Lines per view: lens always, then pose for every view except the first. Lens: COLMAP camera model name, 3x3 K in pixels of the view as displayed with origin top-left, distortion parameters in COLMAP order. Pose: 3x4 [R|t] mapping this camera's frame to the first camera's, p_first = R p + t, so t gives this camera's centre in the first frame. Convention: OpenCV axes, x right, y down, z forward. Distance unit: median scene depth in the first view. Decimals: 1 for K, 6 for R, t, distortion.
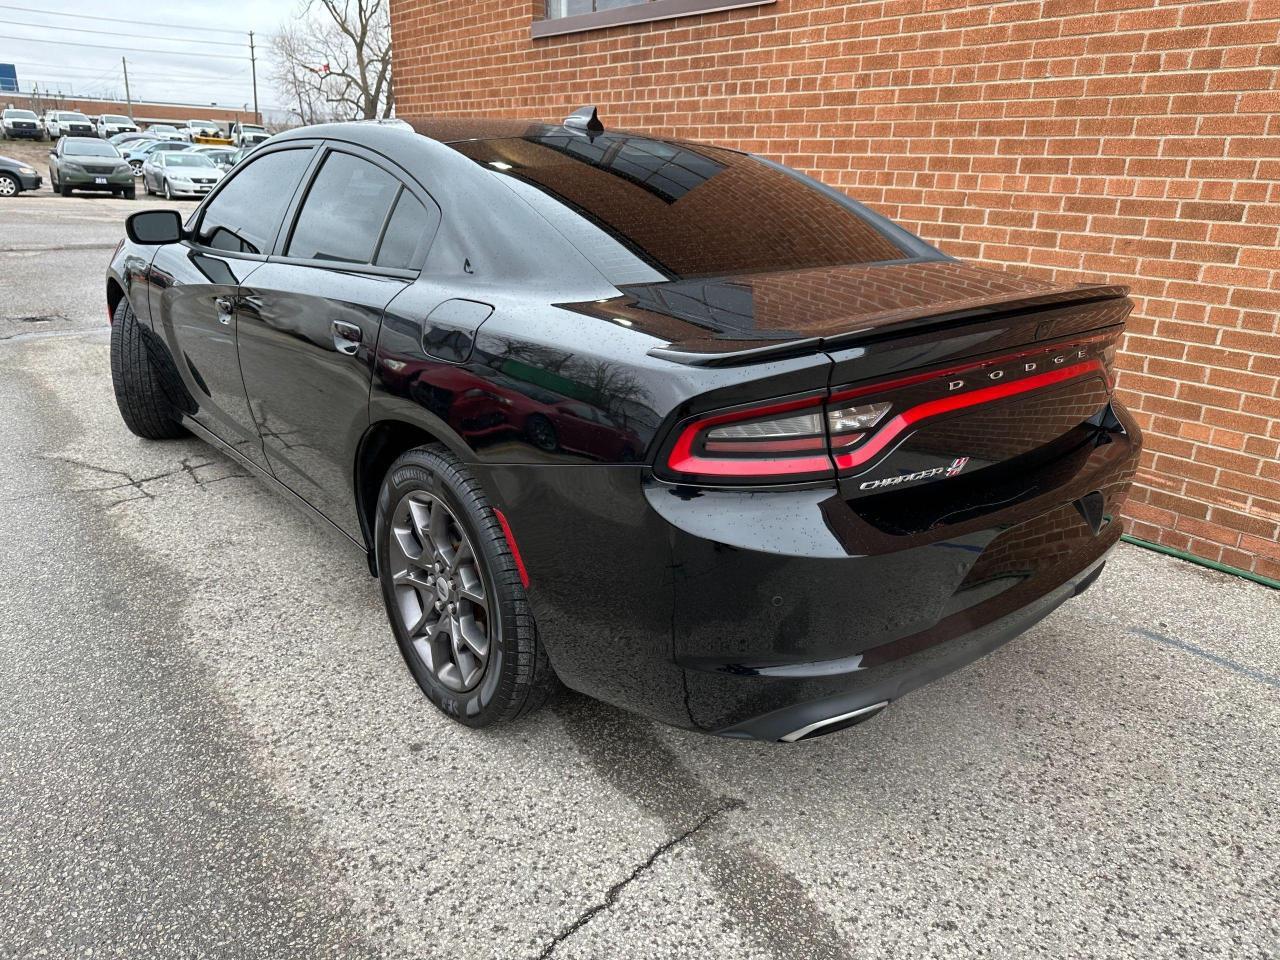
lens RADIAL K [[901.8, 0, 643.3], [0, 901.8, 475.0], [0, 0, 1]] dist [0.016284, -0.025106]
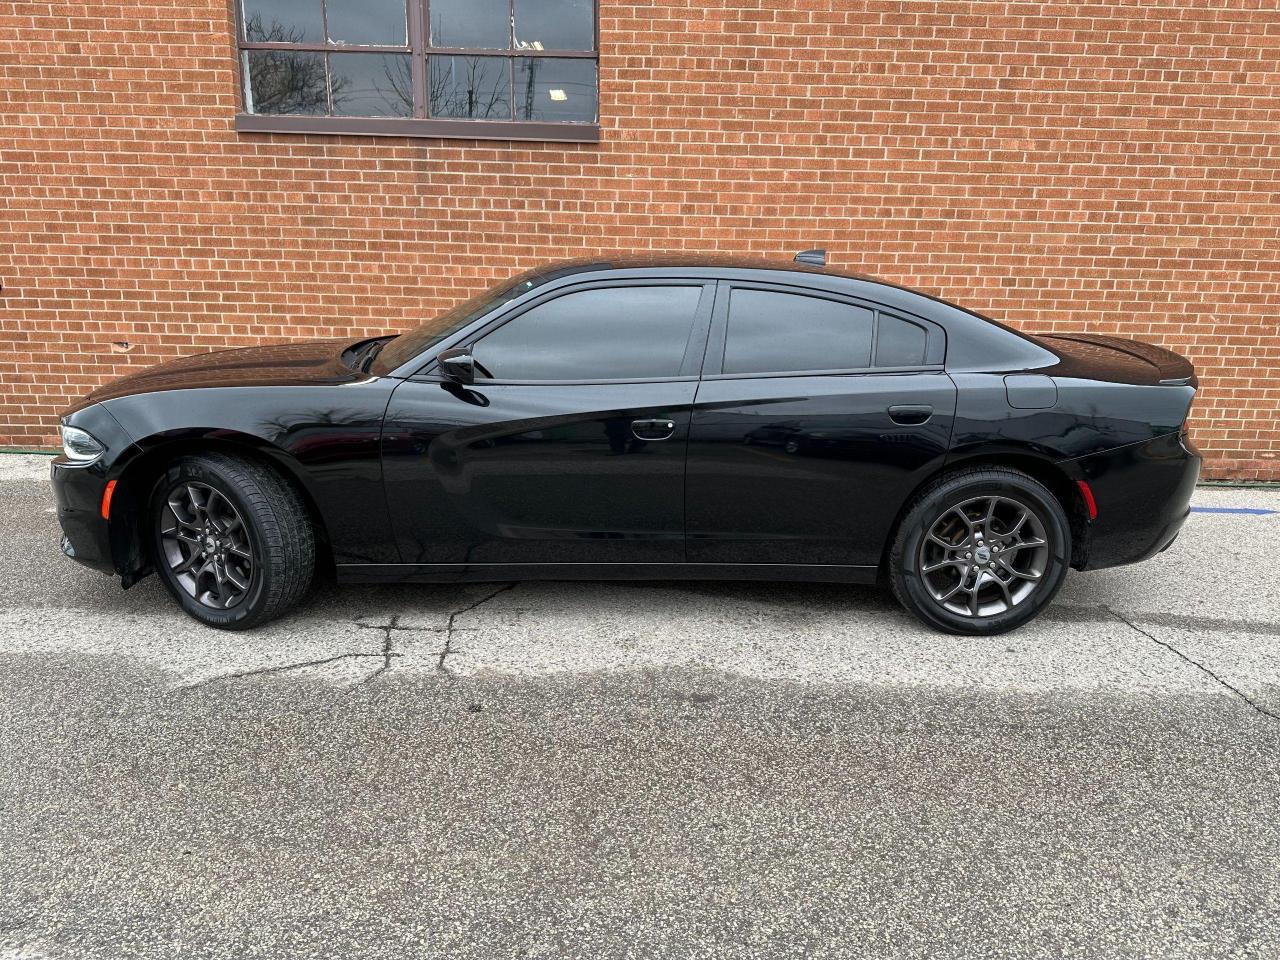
lens RADIAL K [[901.8, 0, 649.7], [0, 901.8, 482.9], [0, 0, 1]] dist [0.016284, -0.025106]
pose [[0.615714, -0.211045, 0.759182, -0.974661], [0.249936, 0.966021, 0.065840, -0.137446], [-0.747281, 0.149209, 0.647540, 0.210791]]
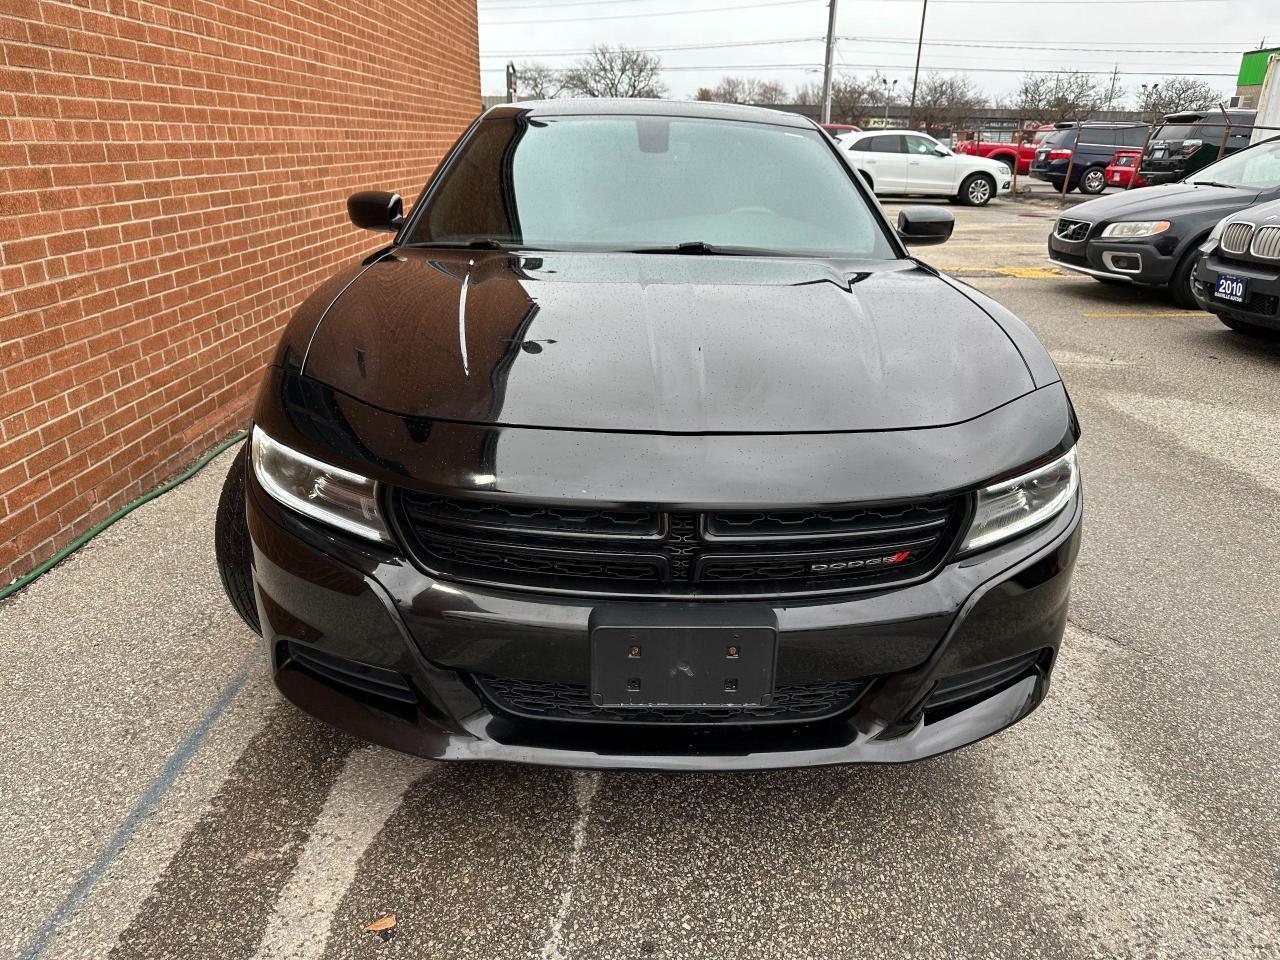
lens RADIAL K [[901.8, 0, 642.2], [0, 901.8, 480.6], [0, 0, 1]] dist [0.016284, -0.025106]
pose [[-0.775662, -0.262796, 0.573835, -0.750196], [0.164958, 0.793178, 0.586223, -0.537801], [-0.609210, 0.549369, -0.571888, 1.517903]]
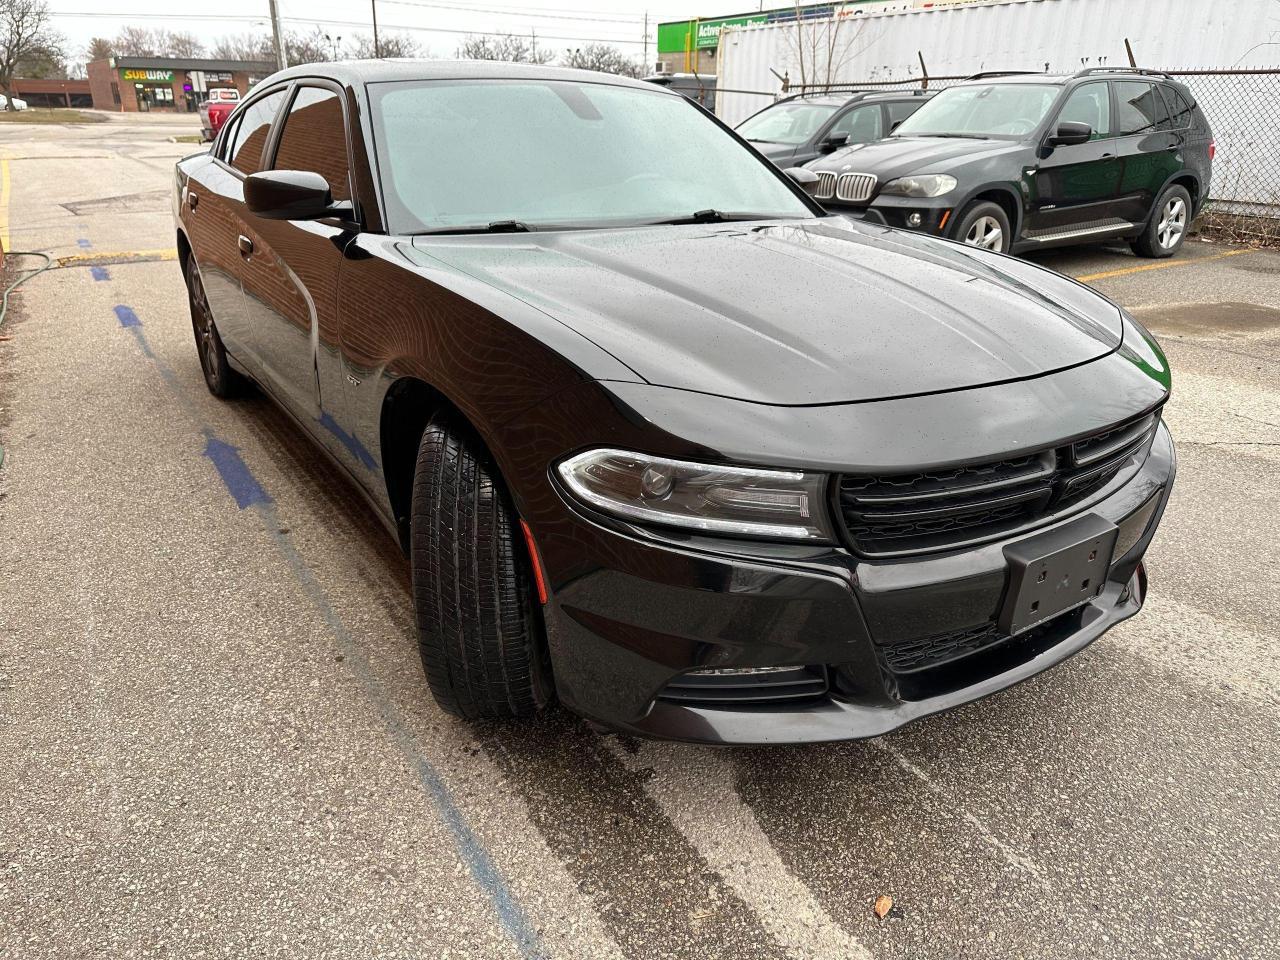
lens RADIAL K [[901.8, 0, 643.2], [0, 901.8, 484.6], [0, 0, 1]] dist [0.016284, -0.025106]
pose [[-0.991649, -0.089818, 0.092544, -0.407479], [-0.006179, 0.749864, 0.661563, -0.572185], [-0.128816, 0.655467, -0.744157, 1.652843]]
